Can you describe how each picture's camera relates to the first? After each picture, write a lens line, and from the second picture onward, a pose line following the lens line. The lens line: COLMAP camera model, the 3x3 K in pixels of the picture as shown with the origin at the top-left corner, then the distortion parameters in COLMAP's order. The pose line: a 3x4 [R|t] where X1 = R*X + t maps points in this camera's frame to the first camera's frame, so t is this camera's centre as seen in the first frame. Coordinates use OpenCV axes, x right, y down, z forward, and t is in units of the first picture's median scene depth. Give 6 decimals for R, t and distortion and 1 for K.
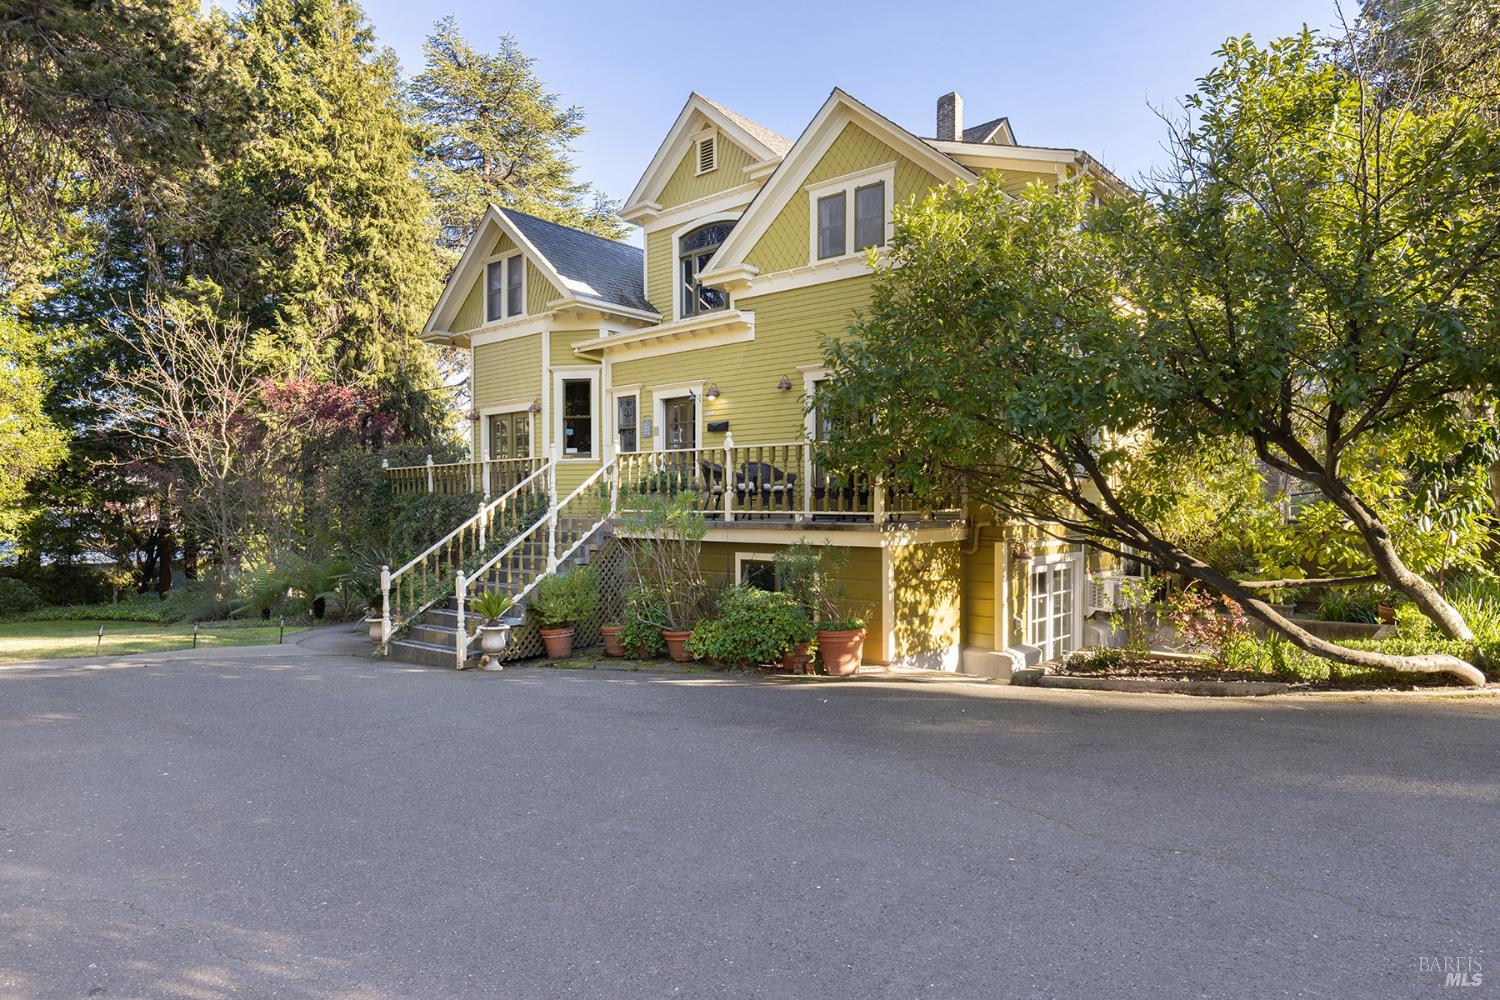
lens RADIAL K [[877.3, 0, 750.0], [0, 877.3, 500.0], [0, 0, 1]] dist [-0.001391, -0.000532]
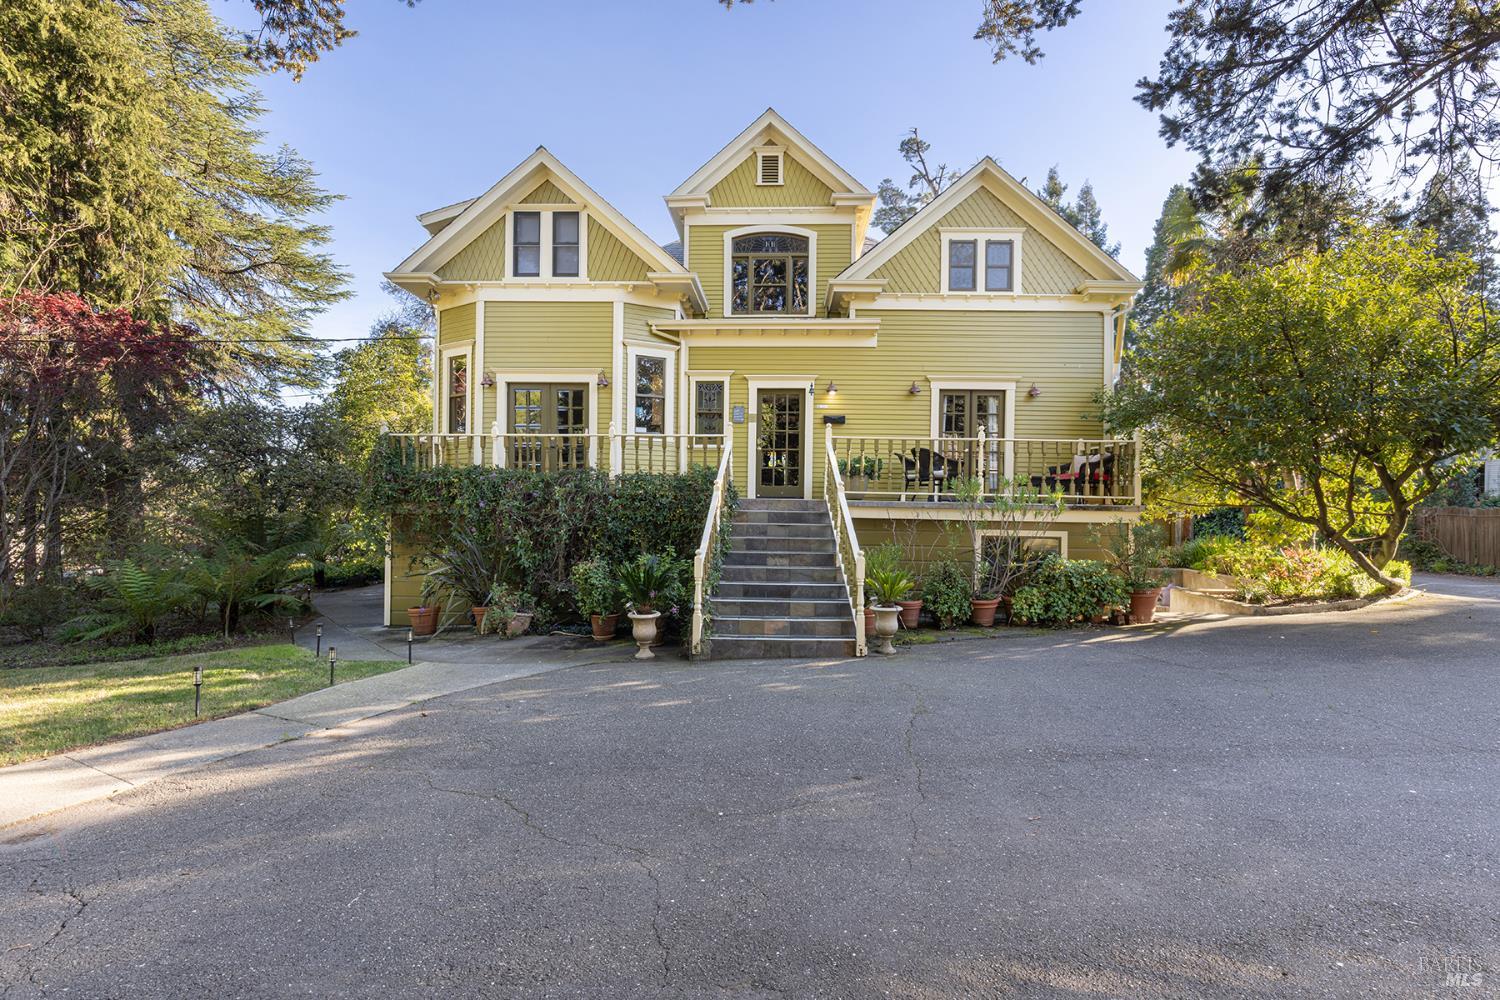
lens RADIAL K [[692.4, 0, 750.0], [0, 692.4, 500.0], [0, 0, 1]] dist [0.003290, 0.000308]
pose [[0.787719, 0.015452, 0.615841, -0.624369], [-0.019729, 0.999805, 0.000149, 0.020056], [-0.615718, -0.012267, 0.787871, 0.347338]]
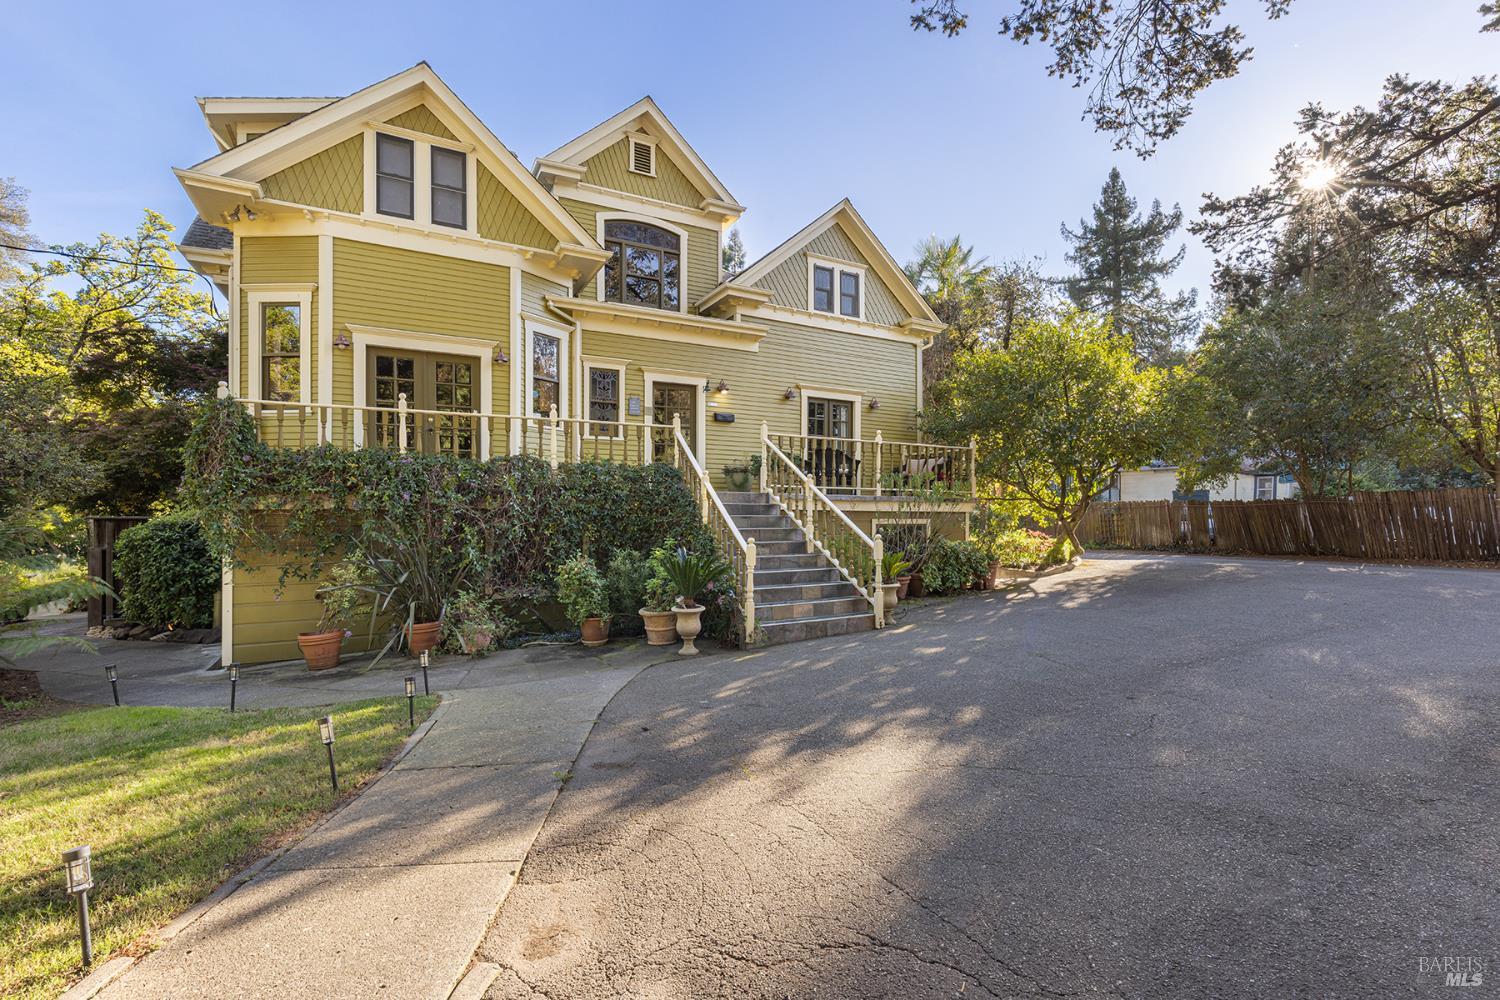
lens RADIAL K [[683.6, 0, 753.3], [0, 683.6, 510.0], [0, 0, 1]] dist [0.001726, 0.000107]
pose [[0.355156, 0.007604, 0.934776, -0.816846], [-0.011362, 0.999928, -0.003817, 0.039440], [-0.934738, -0.009265, 0.355216, 0.602668]]
